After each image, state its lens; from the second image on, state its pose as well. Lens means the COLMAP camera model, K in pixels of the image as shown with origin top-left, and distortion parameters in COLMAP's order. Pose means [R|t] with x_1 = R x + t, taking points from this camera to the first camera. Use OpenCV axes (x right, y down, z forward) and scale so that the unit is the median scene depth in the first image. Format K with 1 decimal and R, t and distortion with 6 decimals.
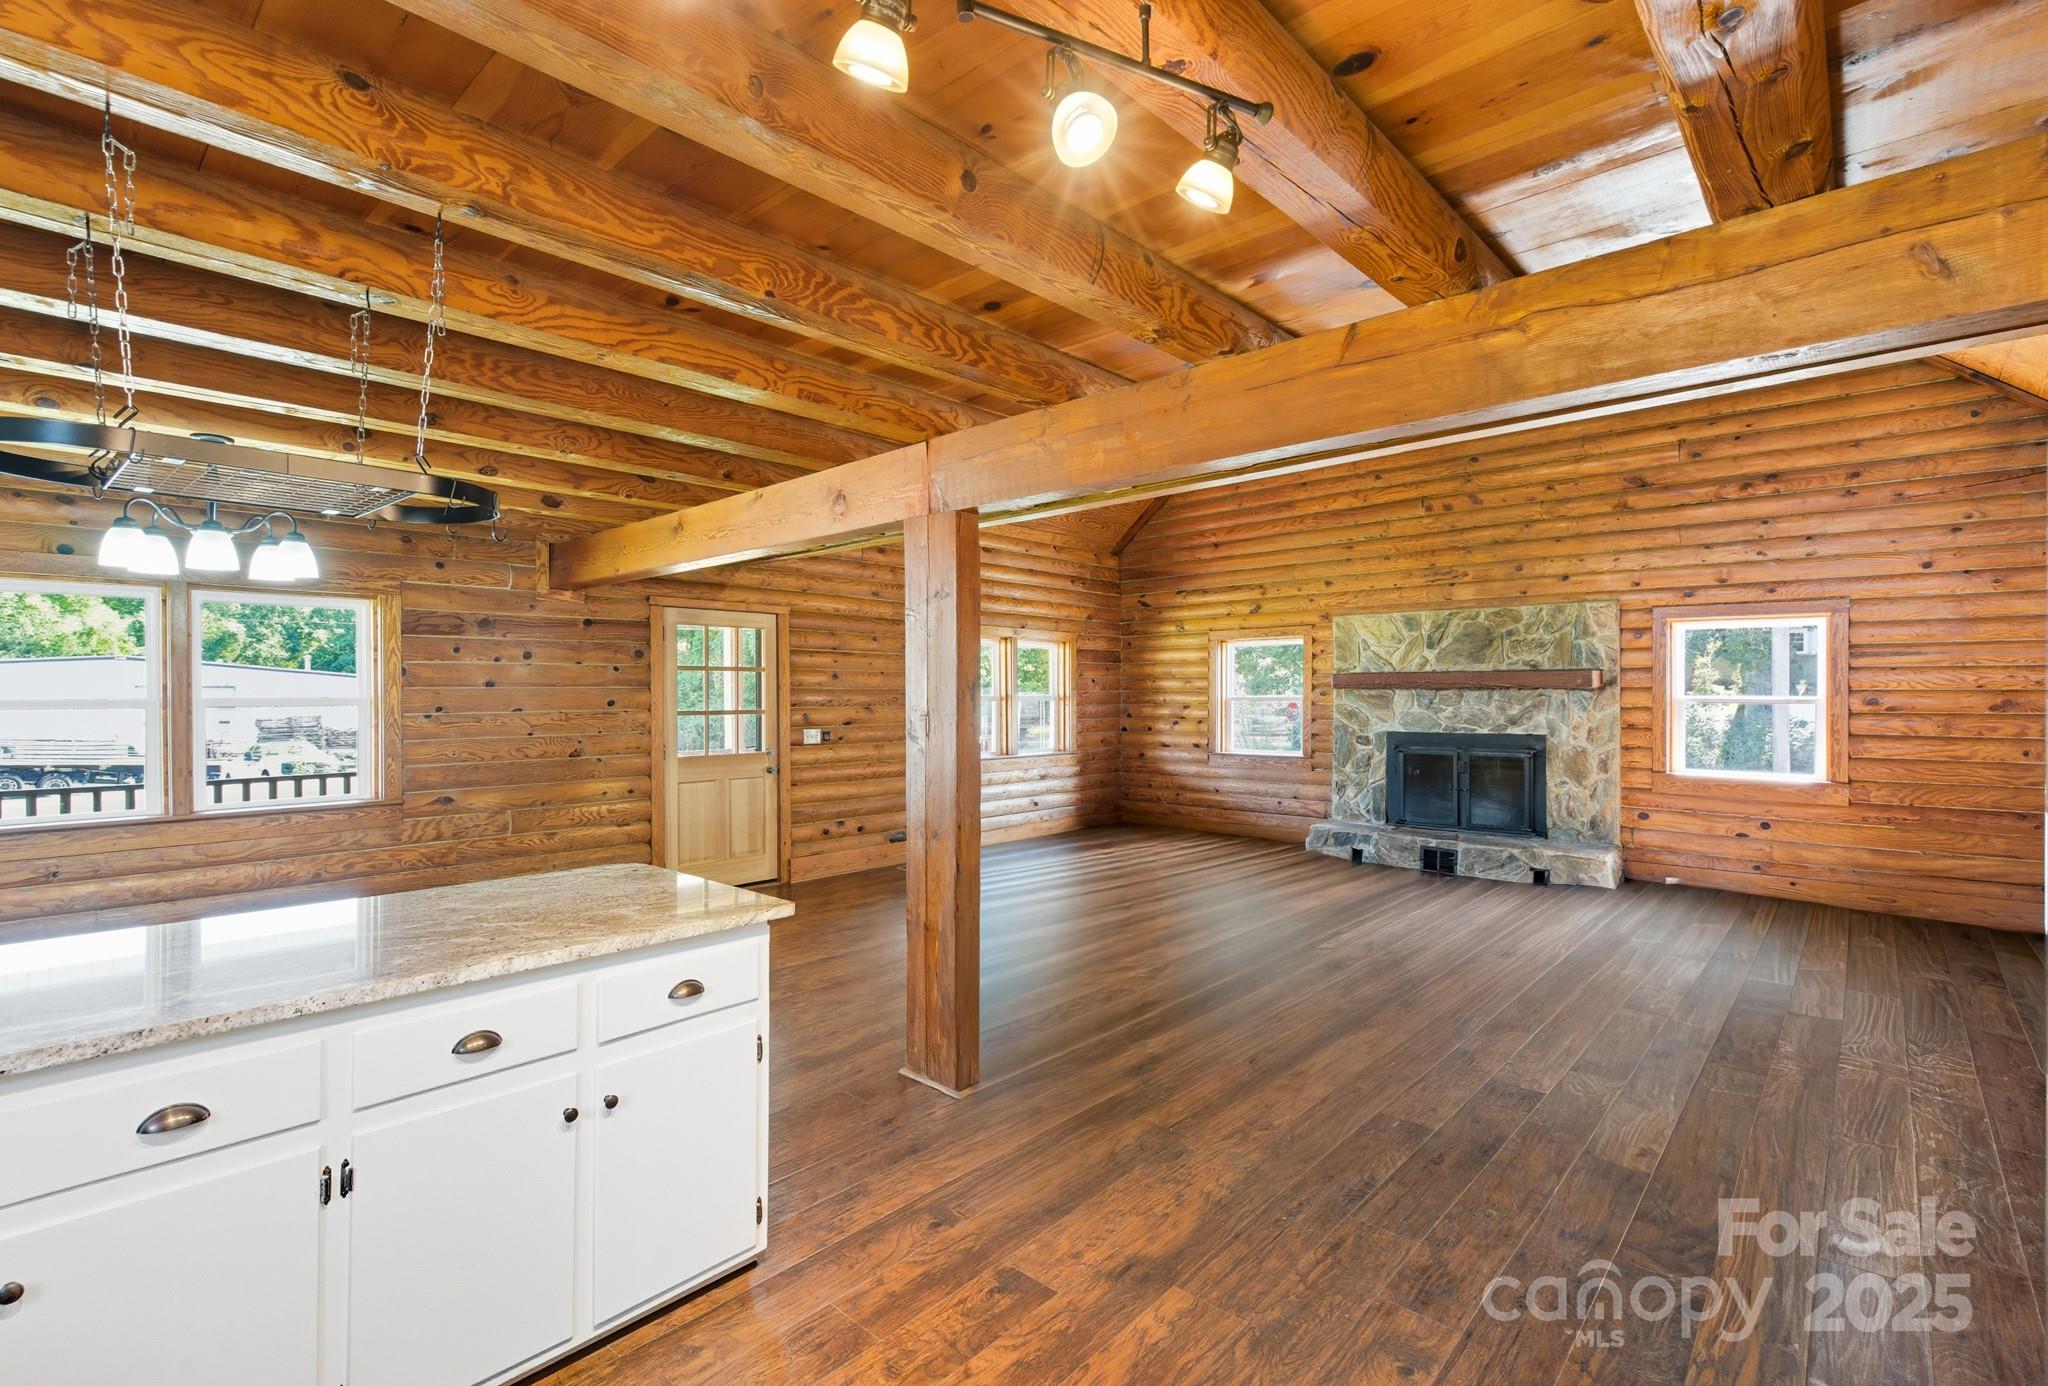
lens RADIAL K [[950.7, 0, 1024.0], [0, 950.7, 693.0], [0, 0, 1]] dist [0.010198, -0.000413]
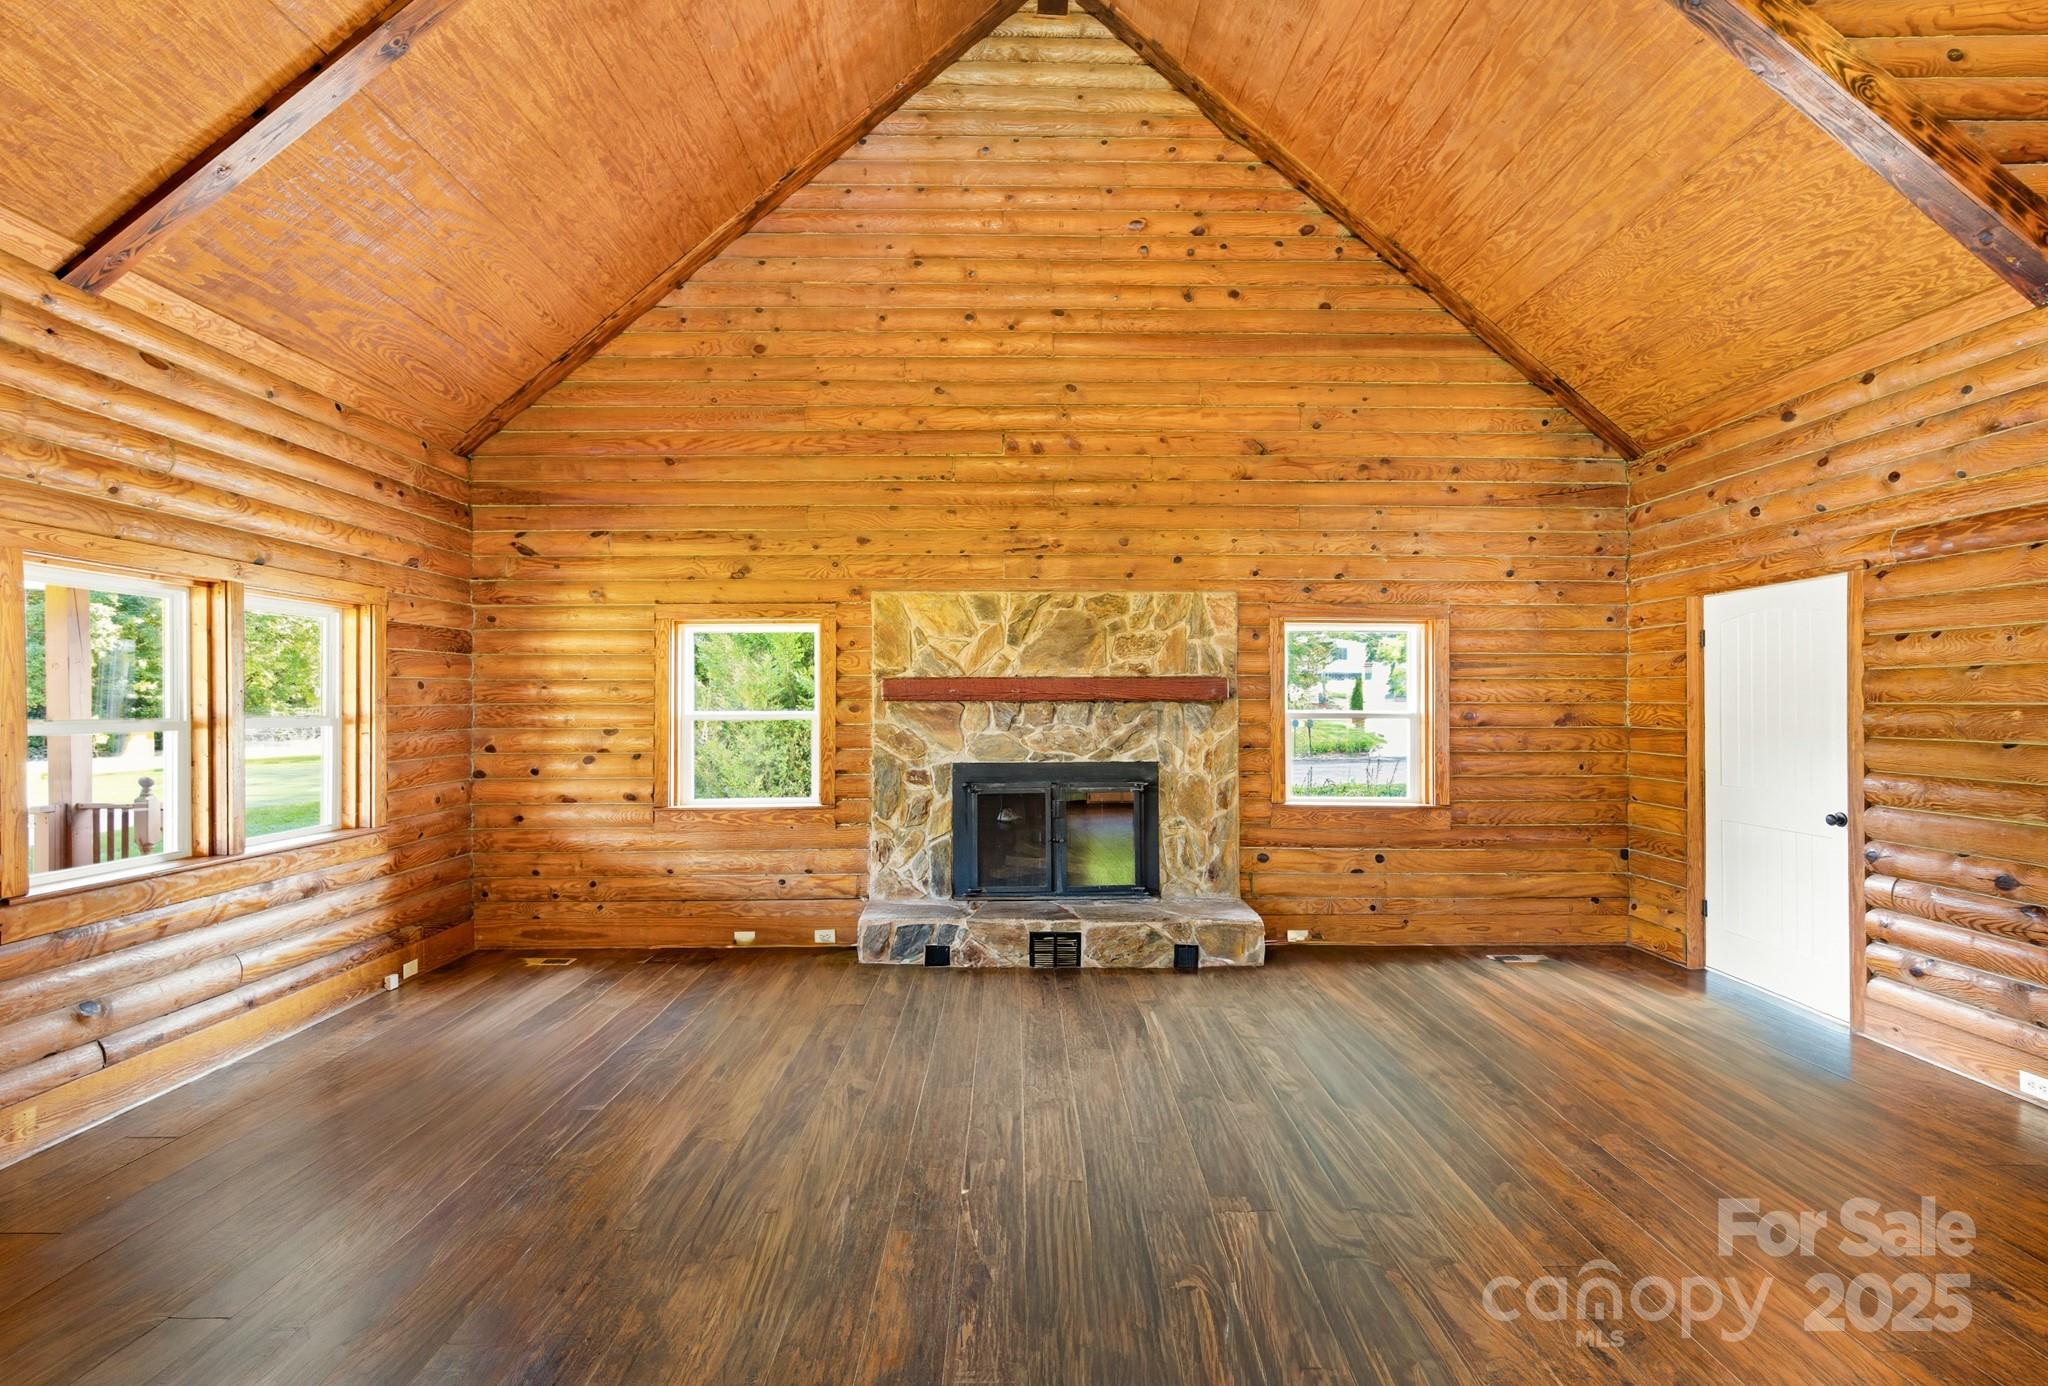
lens RADIAL K [[950.7, 0, 1024.0], [0, 950.7, 693.0], [0, 0, 1]] dist [0.010198, -0.000413]
pose [[0.733509, 0.004549, 0.679664, -0.045044], [0.001119, 0.999968, -0.007901, -0.004775], [-0.679679, 0.006556, 0.733481, 0.452593]]
